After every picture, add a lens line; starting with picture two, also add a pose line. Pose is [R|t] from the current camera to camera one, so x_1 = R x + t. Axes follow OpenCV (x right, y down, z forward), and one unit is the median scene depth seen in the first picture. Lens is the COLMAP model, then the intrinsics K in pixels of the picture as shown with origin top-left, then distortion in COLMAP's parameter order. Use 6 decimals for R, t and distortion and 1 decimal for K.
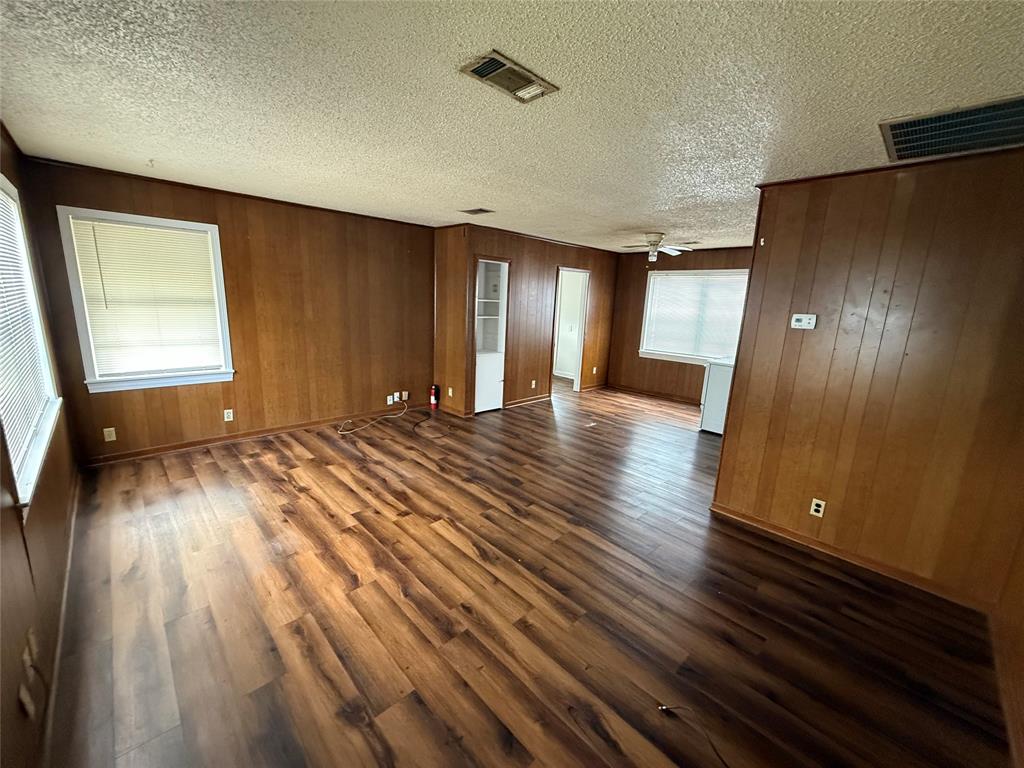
lens RADIAL K [[408.8, 0, 508.9], [0, 408.8, 384.4], [0, 0, 1]] dist [-0.000358, -0.000164]
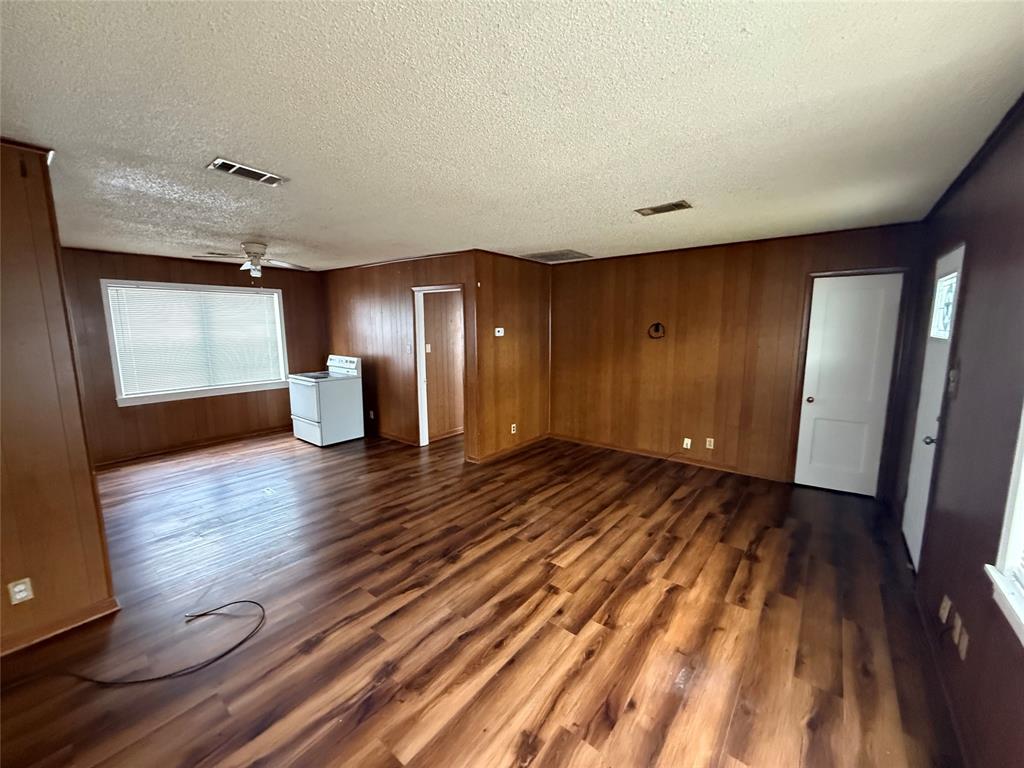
lens RADIAL K [[408.8, 0, 508.9], [0, 408.8, 384.4], [0, 0, 1]] dist [-0.000358, -0.000164]
pose [[-0.132758, -0.180744, 0.974529, -1.038503], [0.204143, 0.957164, 0.205333, -0.284461], [-0.969897, 0.226203, -0.090174, 1.137827]]
